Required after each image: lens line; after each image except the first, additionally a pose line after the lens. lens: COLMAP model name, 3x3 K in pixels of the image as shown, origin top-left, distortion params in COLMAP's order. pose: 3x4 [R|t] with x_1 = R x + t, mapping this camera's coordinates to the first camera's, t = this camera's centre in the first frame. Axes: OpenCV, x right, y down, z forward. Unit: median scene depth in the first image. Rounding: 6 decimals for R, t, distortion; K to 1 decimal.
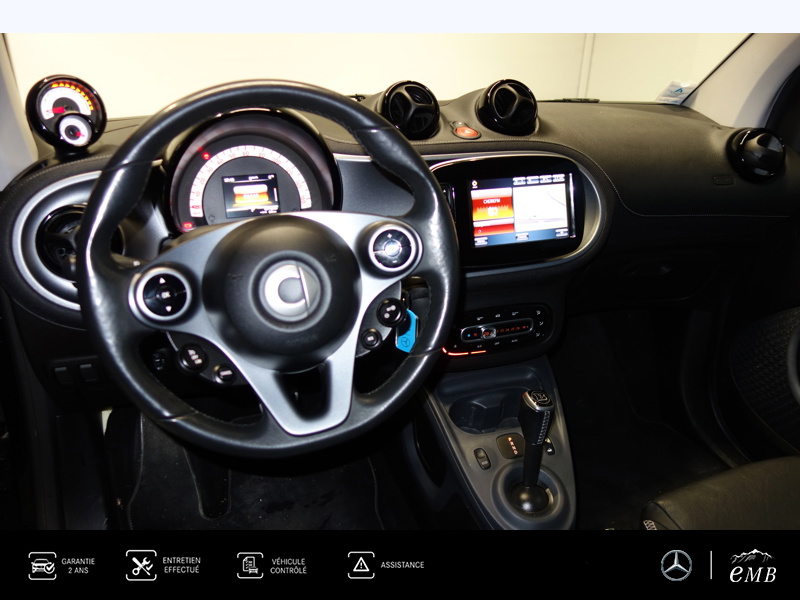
lens RADIAL K [[680.7, 0, 383.1], [0, 680.7, 300.0], [0, 0, 1]] dist [-0.001176, 0.000631]
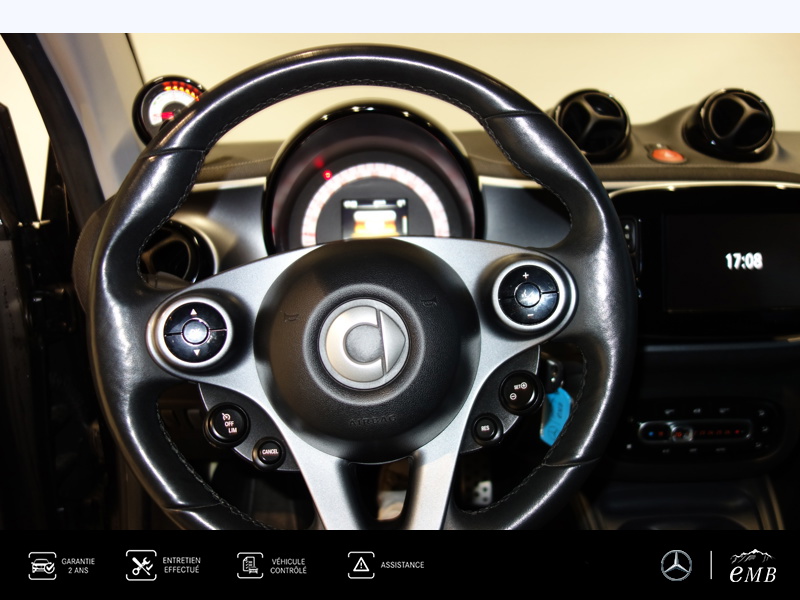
lens RADIAL K [[641.2, 0, 387.1], [0, 641.2, 300.7], [0, 0, 1]] dist [0.007182, -0.008462]
pose [[0.955840, 0.078387, -0.283241, 0.048032], [-0.103262, 0.991900, -0.073964, -0.008694], [0.275149, 0.099945, 0.956192, 0.308684]]
